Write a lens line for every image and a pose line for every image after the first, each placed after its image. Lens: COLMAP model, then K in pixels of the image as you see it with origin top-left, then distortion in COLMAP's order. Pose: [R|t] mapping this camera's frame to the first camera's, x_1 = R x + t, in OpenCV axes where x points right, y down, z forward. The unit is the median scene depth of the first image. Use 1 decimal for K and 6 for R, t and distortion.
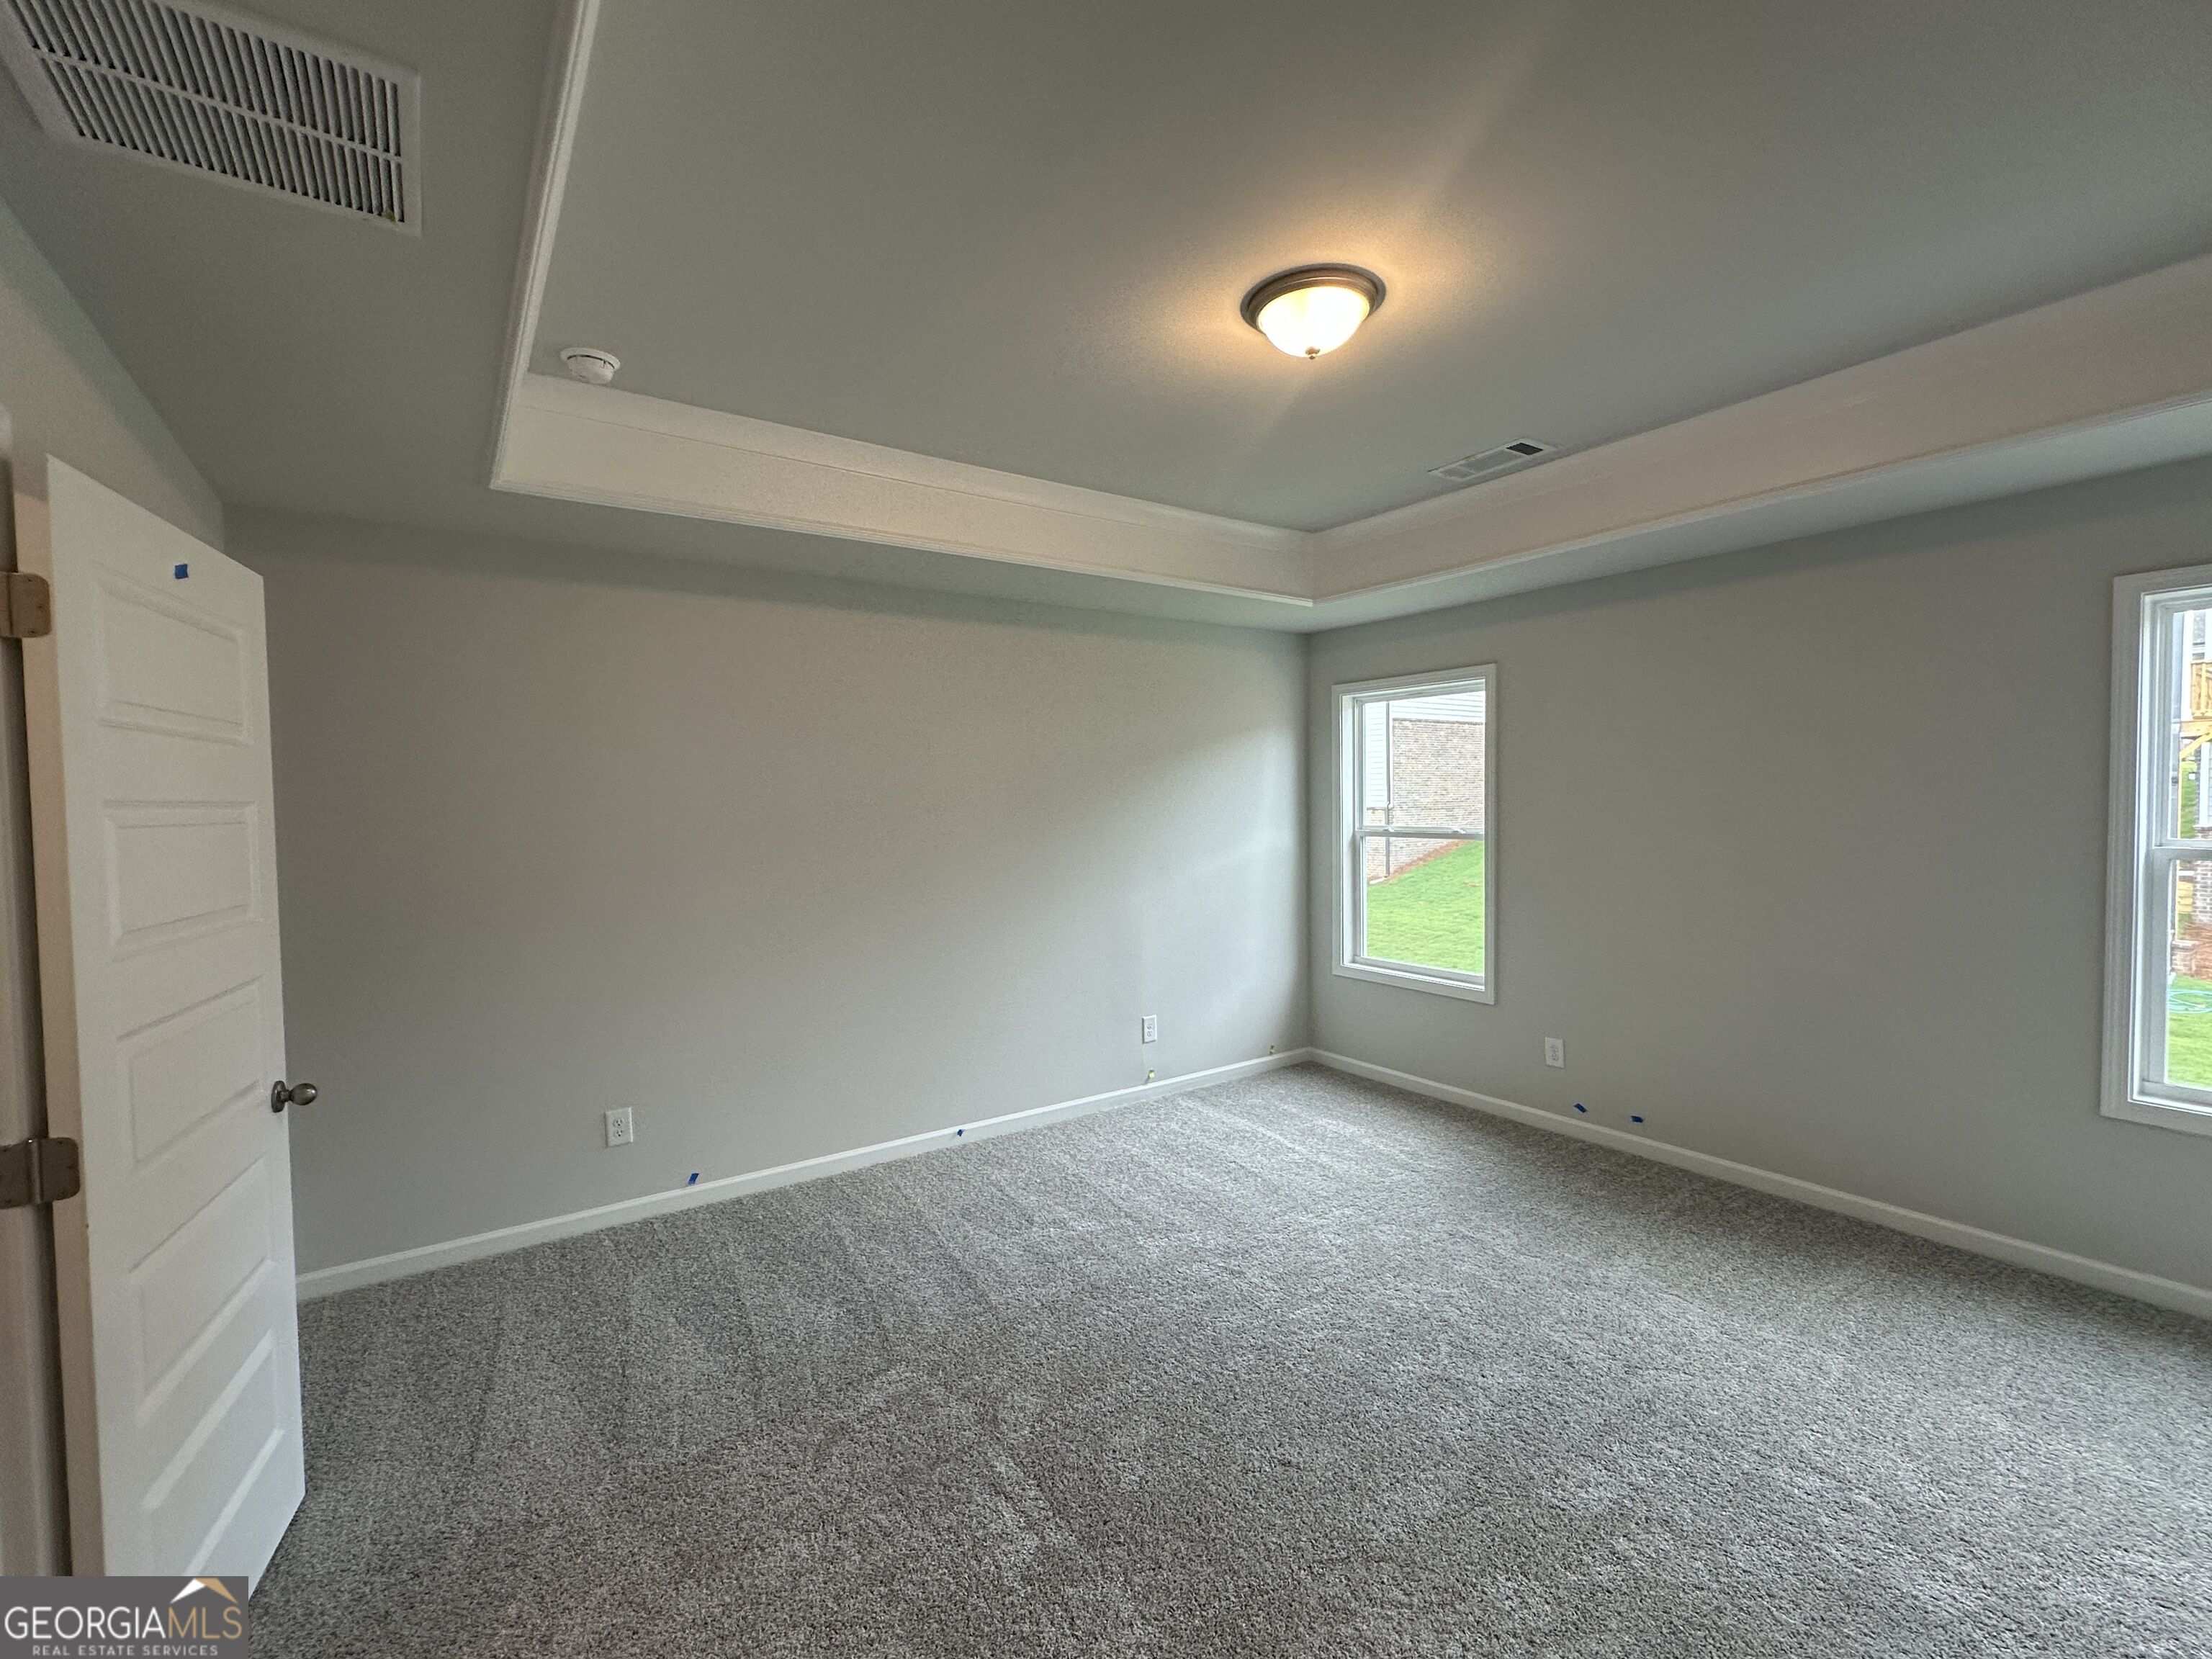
lens RADIAL K [[939.0, 0, 1111.2], [0, 939.0, 829.9], [0, 0, 1]] dist [0.000169, 0.000589]
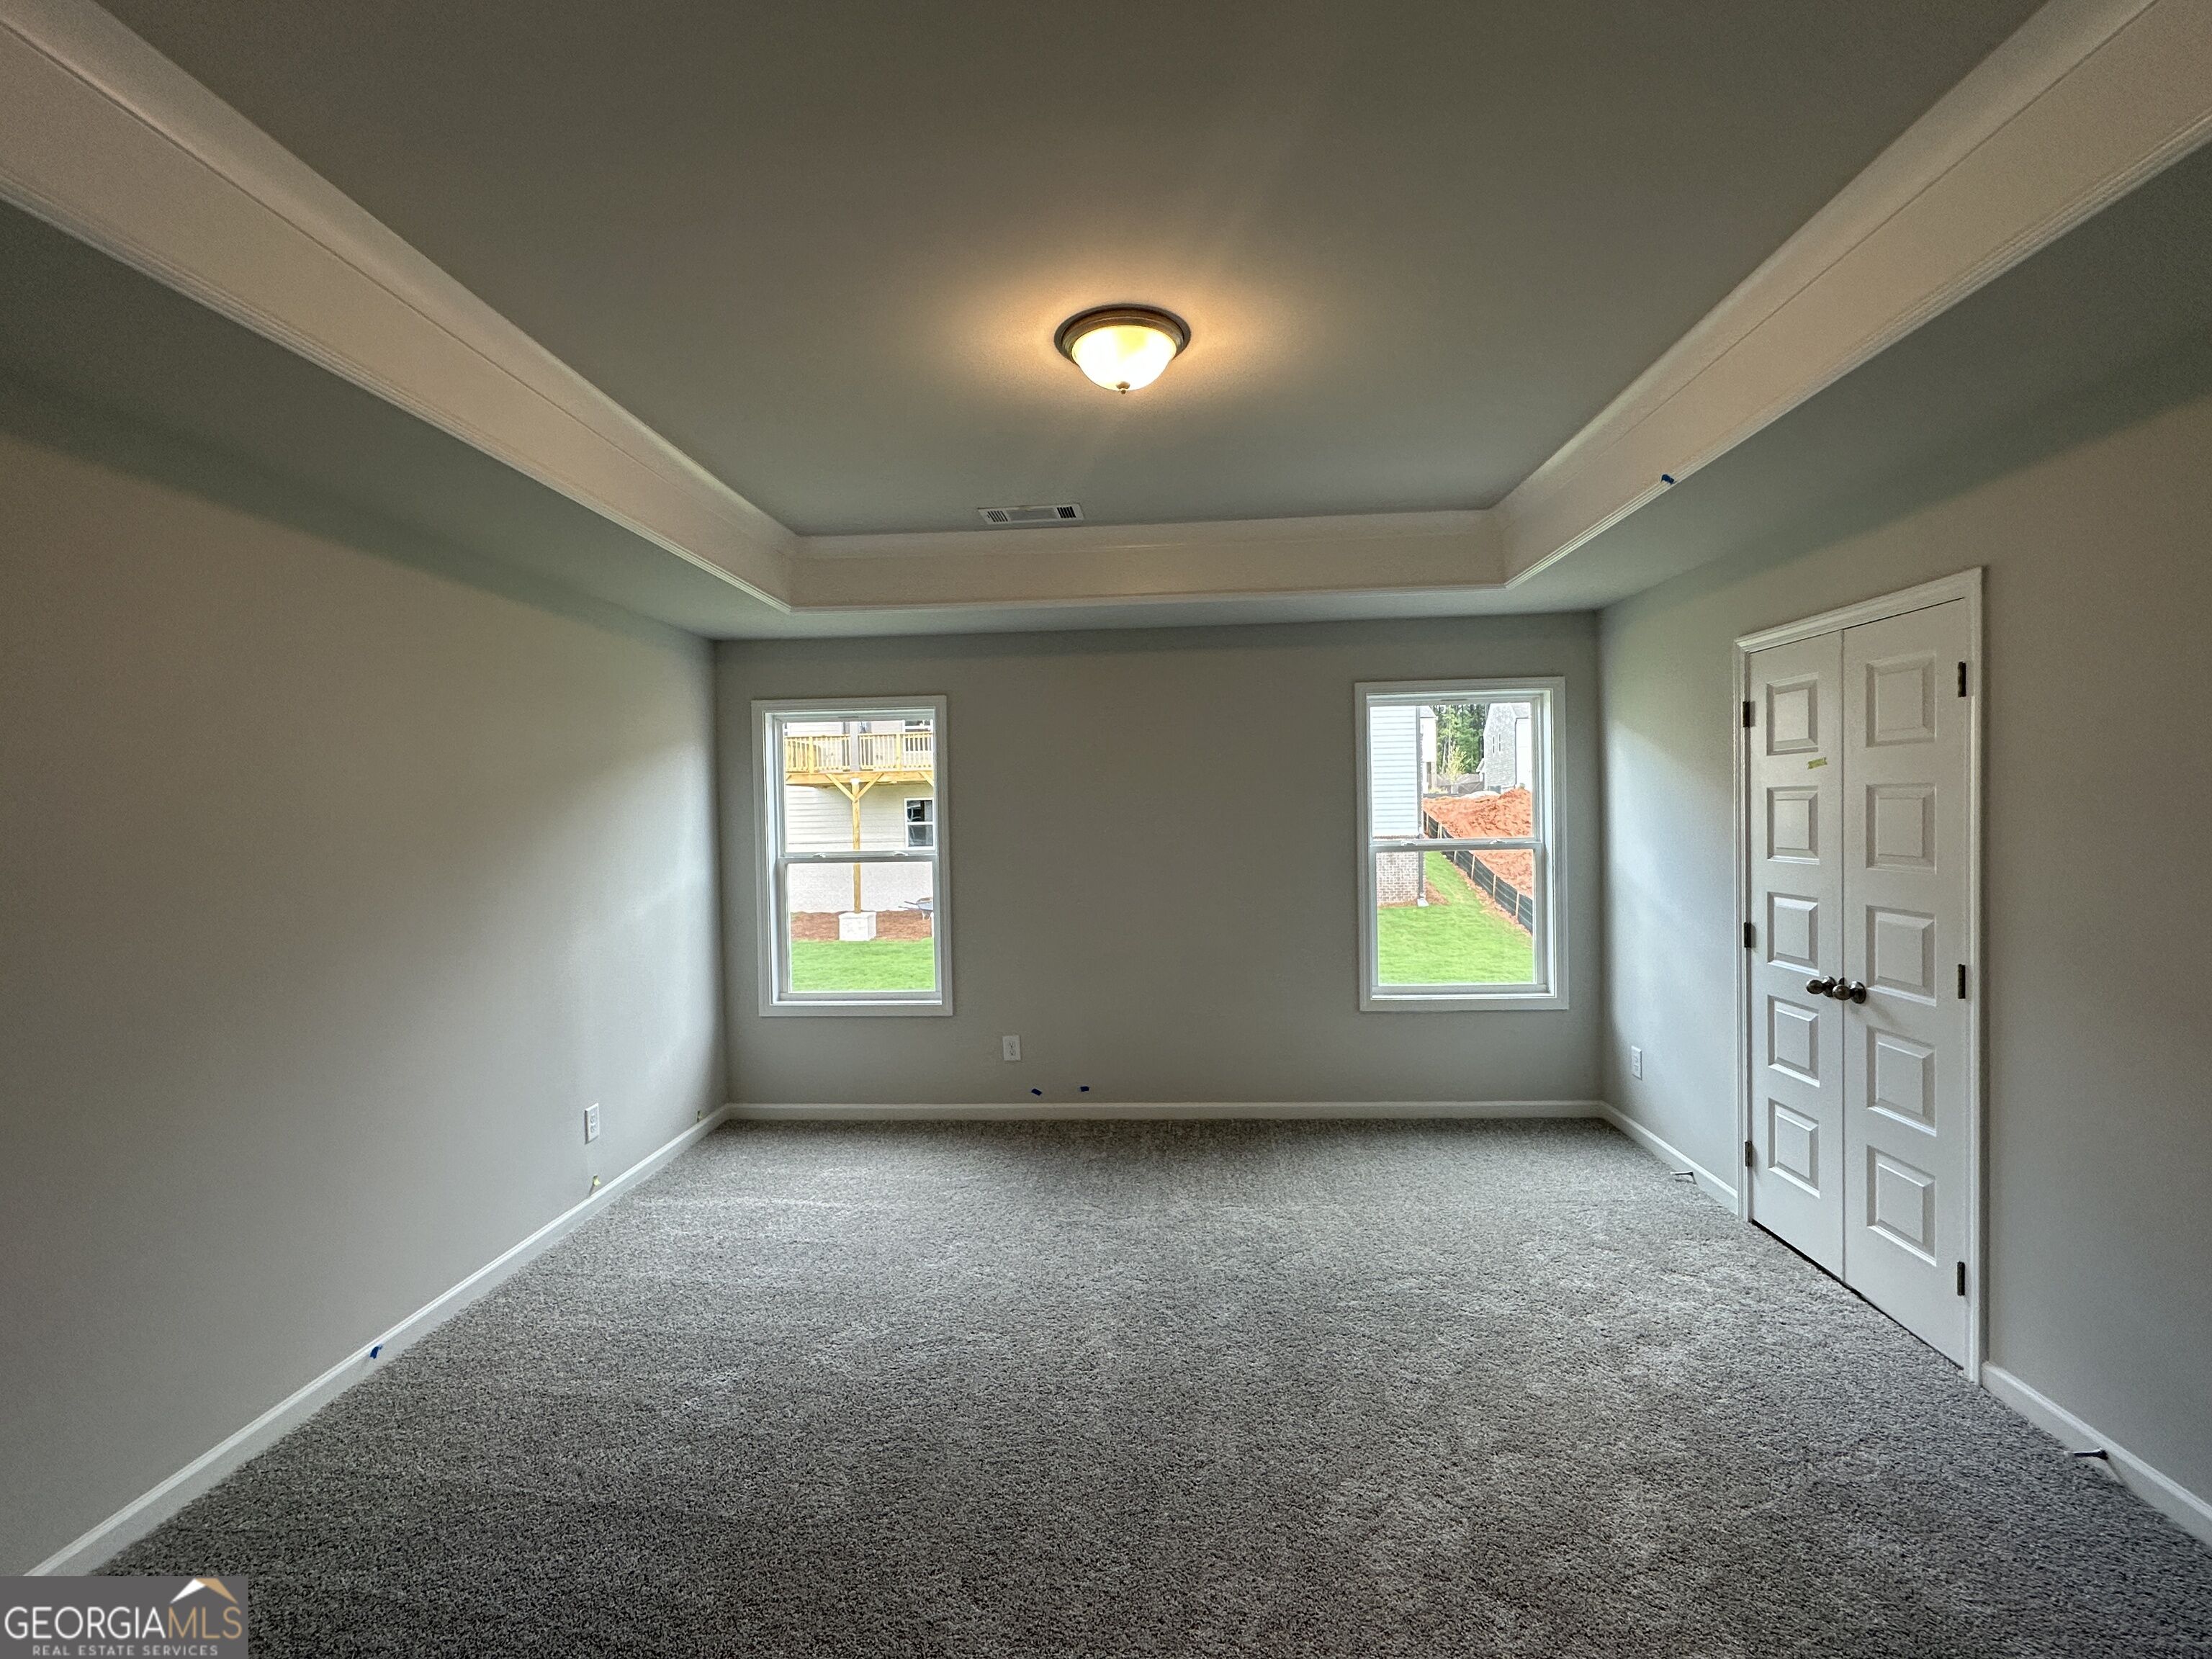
lens RADIAL K [[939.0, 0, 1111.2], [0, 939.0, 829.9], [0, 0, 1]] dist [0.000169, 0.000589]
pose [[0.634690, -0.011831, 0.772676, -0.303039], [0.036450, 0.999228, -0.014641, -0.001769], [-0.771906, 0.037456, 0.634632, 0.185034]]
